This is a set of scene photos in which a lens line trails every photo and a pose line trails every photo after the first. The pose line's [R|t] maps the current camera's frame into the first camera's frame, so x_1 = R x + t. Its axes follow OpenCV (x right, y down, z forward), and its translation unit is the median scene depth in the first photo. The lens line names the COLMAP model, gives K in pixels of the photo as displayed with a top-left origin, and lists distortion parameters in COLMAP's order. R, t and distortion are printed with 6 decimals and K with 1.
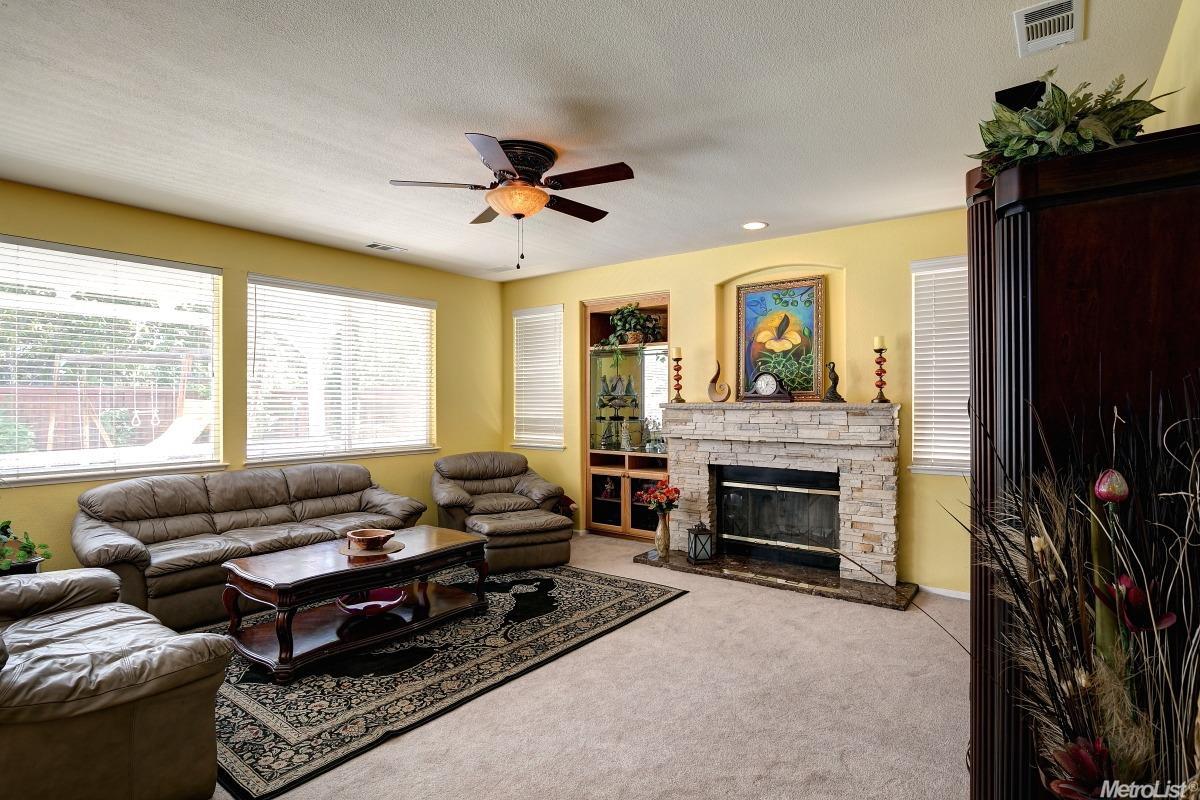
lens RADIAL K [[628.7, 0, 607.0], [0, 628.7, 403.1], [0, 0, 1]] dist [-0.023049, 0.000821]
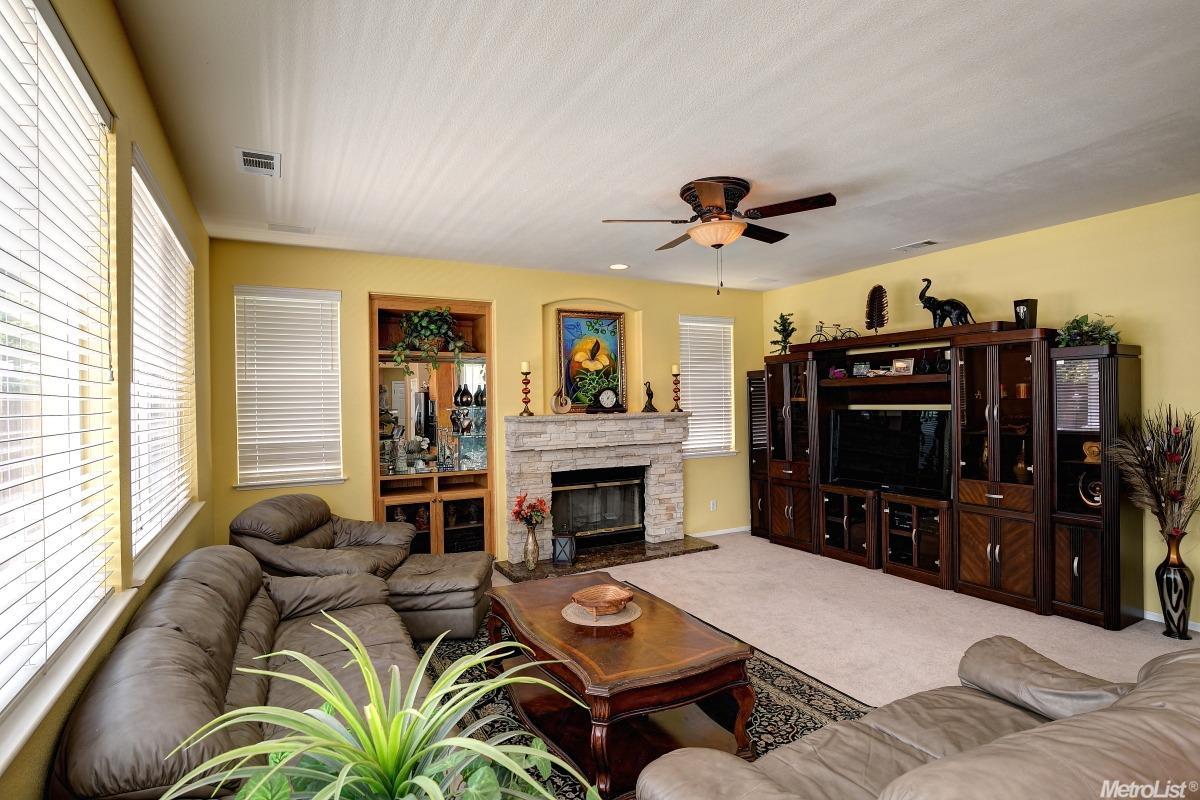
lens RADIAL K [[628.7, 0, 607.0], [0, 628.7, 403.1], [0, 0, 1]] dist [-0.023049, 0.000821]
pose [[0.391463, -0.008690, 0.920153, -0.810453], [0.016018, 0.999868, 0.002628, -0.022900], [-0.920054, 0.013711, 0.391551, 0.508115]]
